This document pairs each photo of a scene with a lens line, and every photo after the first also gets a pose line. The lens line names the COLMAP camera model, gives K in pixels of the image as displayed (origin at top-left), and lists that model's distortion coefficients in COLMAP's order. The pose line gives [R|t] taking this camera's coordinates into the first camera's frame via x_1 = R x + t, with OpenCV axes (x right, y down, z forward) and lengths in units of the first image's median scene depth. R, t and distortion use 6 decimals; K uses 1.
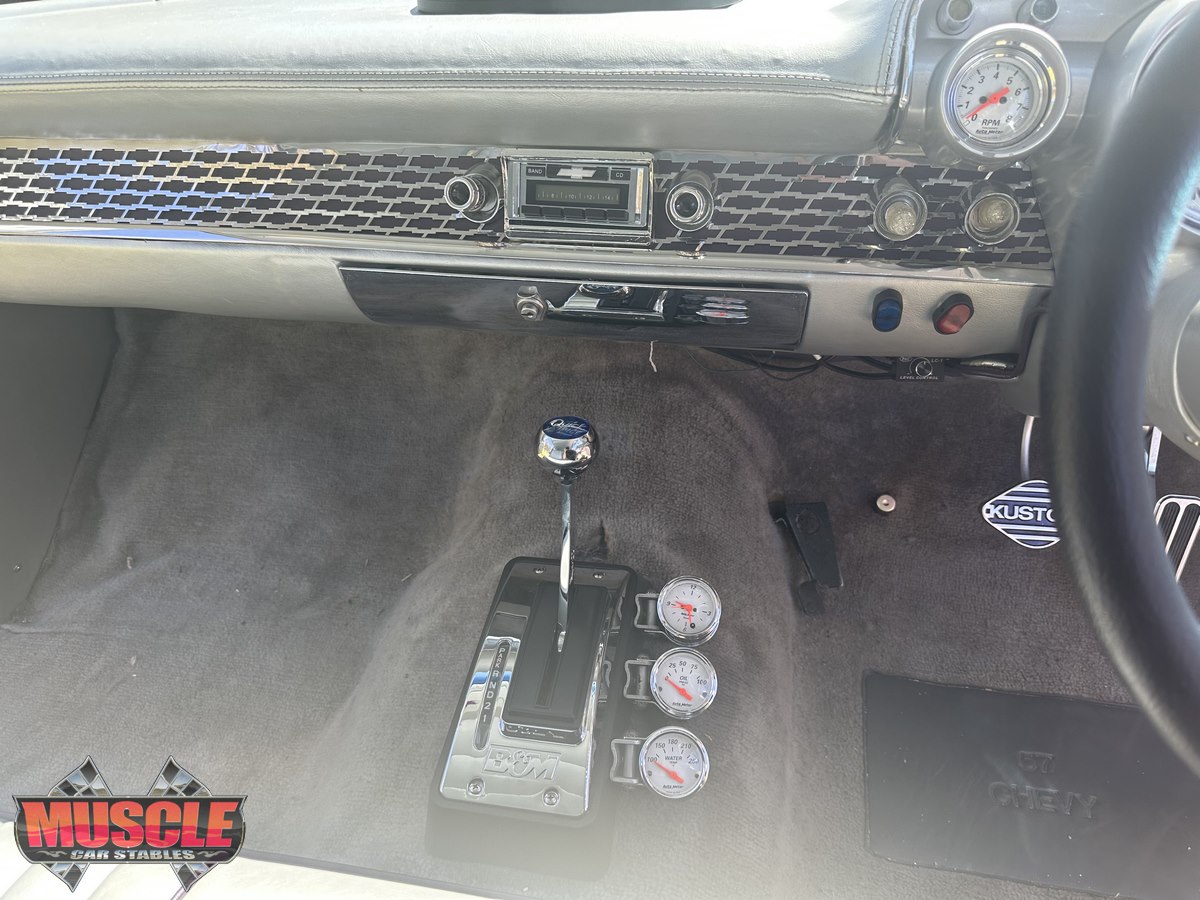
lens RADIAL K [[843.4, 0, 604.1], [0, 843.4, 456.6], [0, 0, 1]] dist [0.161667, -0.341995]
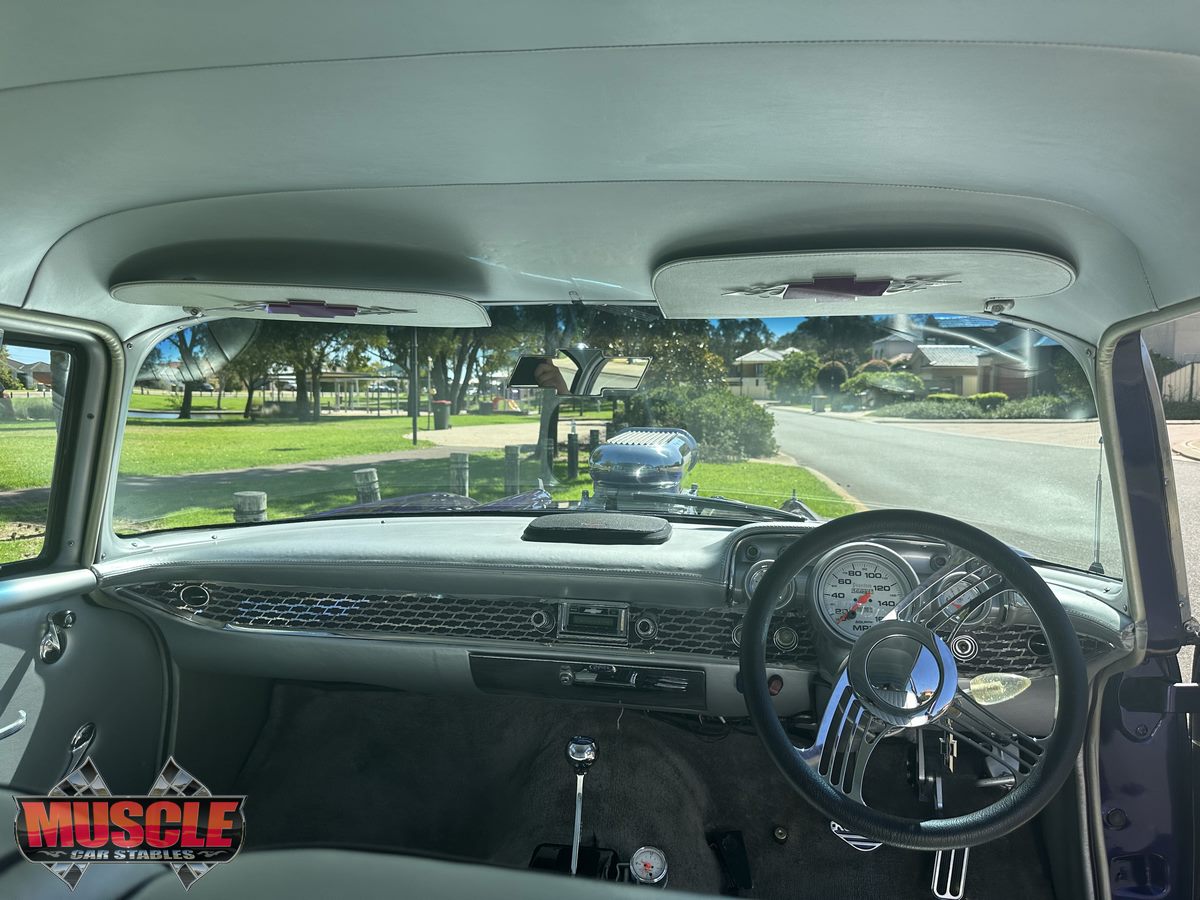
lens RADIAL K [[843.4, 0, 604.1], [0, 843.4, 456.6], [0, 0, 1]] dist [0.161667, -0.341995]
pose [[0.999123, 0.037668, 0.018303, -0.049646], [-0.023585, 0.867227, -0.497354, 0.326455], [-0.034607, 0.496485, 0.867355, -0.869440]]
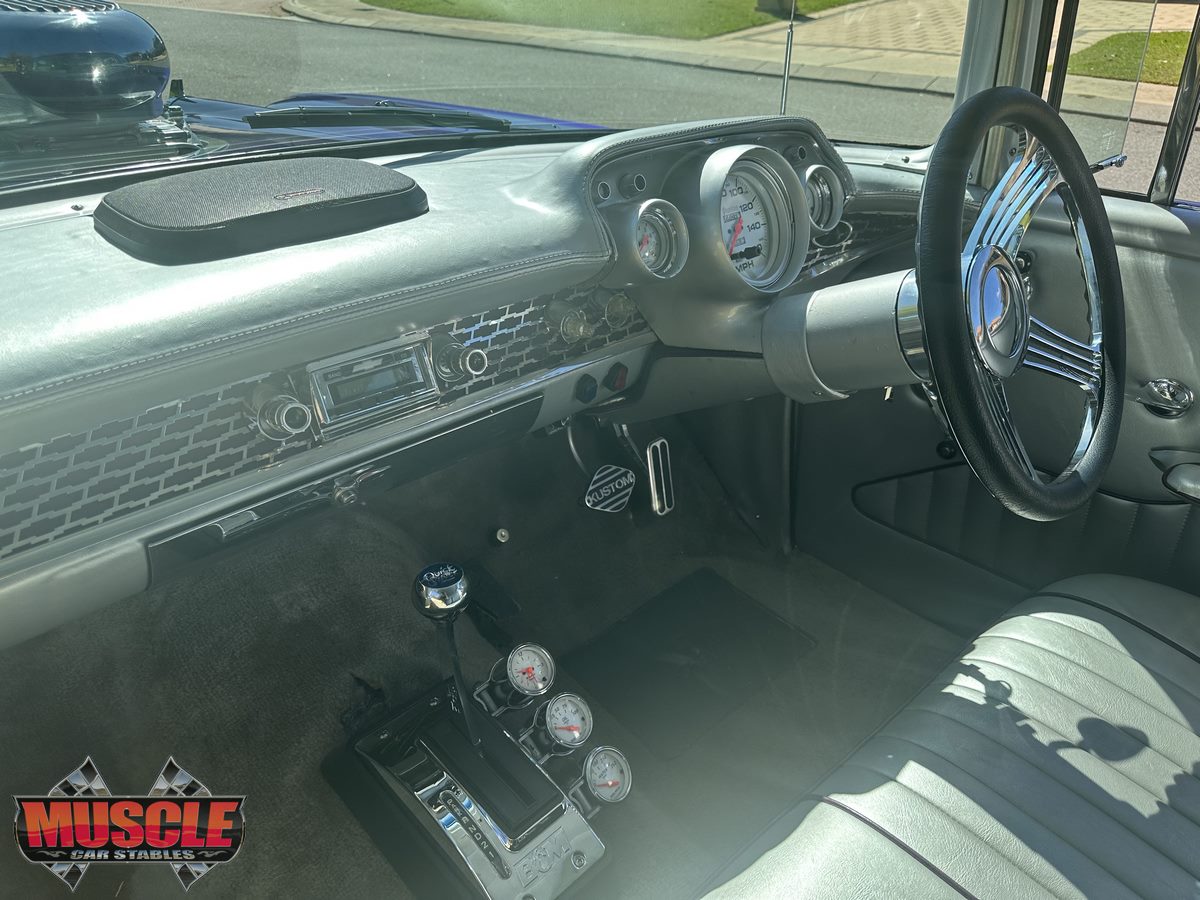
lens RADIAL K [[849.7, 0, 600.0], [0, 849.7, 450.0], [0, 0, 1]] dist [0.074703, -0.096774]
pose [[0.573469, -0.374048, 0.728849, -0.602975], [0.424302, 0.896666, 0.126326, -0.208075], [-0.700786, 0.236808, 0.672919, 0.055672]]
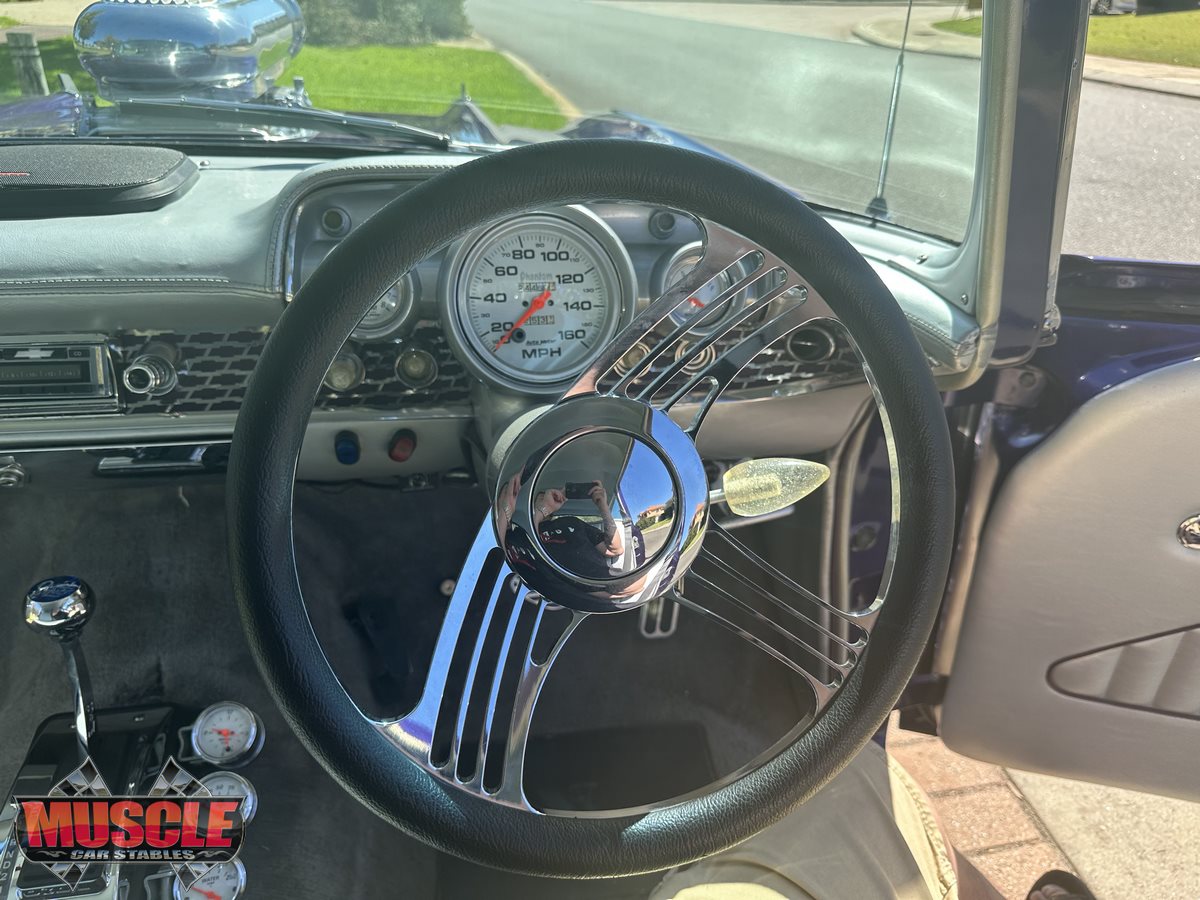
lens RADIAL K [[859.8, 0, 604.9], [0, 859.8, 448.4], [0, 0, 1]] dist [0.066174, -0.104368]
pose [[0.935968, -0.116115, 0.332387, 0.225076], [0.144464, 0.987579, -0.061797, -0.036375], [-0.321082, 0.105858, 0.941116, -0.210059]]
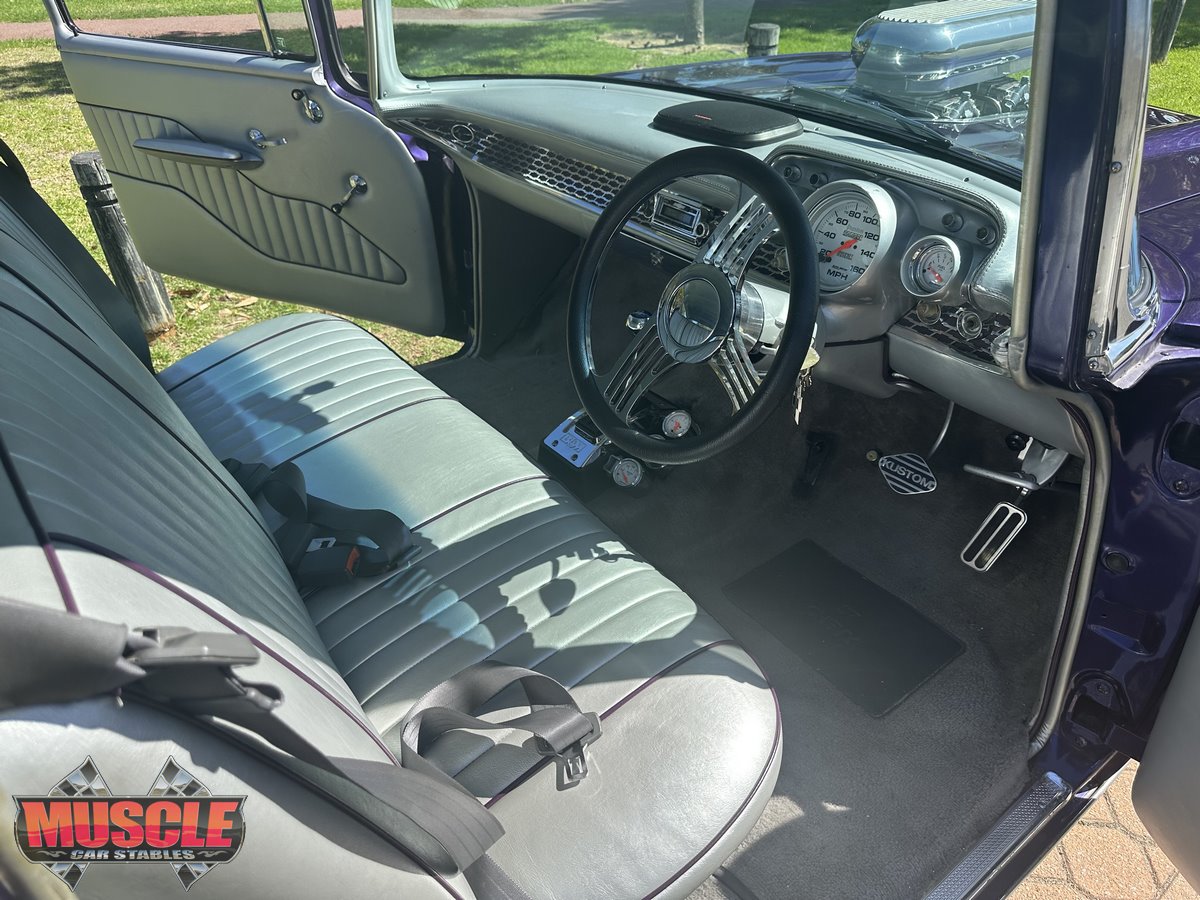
lens RADIAL K [[859.8, 0, 604.9], [0, 859.8, 448.4], [0, 0, 1]] dist [0.066174, -0.104368]
pose [[0.748743, 0.380214, -0.542975, 1.113165], [-0.377744, 0.917860, 0.121829, 0.046488], [0.544696, 0.113887, 0.830865, -0.798758]]
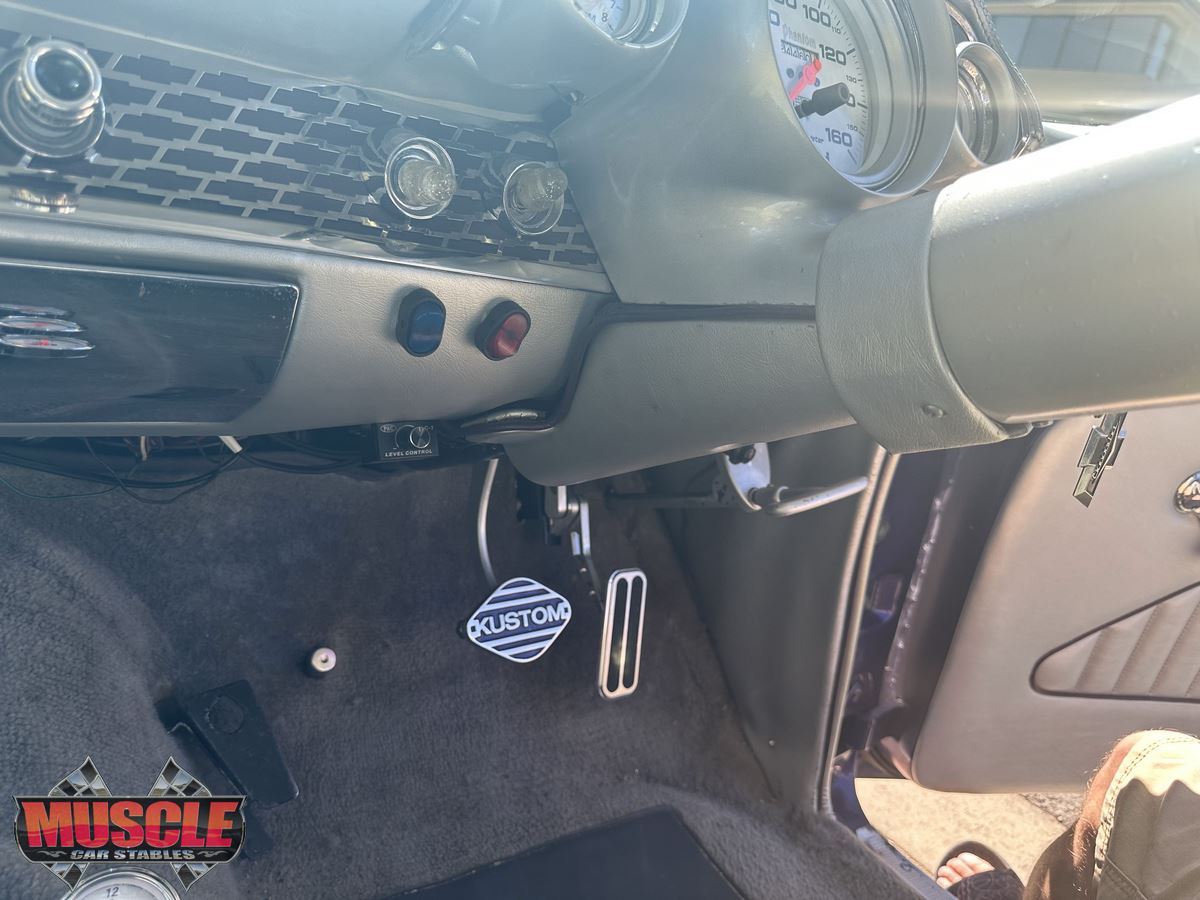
lens RADIAL K [[864.5, 0, 593.9], [0, 864.5, 454.1], [0, 0, 1]] dist [0.066830, -0.113581]
pose [[0.680284, -0.067171, 0.729864, -0.058162], [0.216406, 0.969806, -0.112453, 0.025162], [-0.700273, 0.234447, 0.674279, 0.411687]]
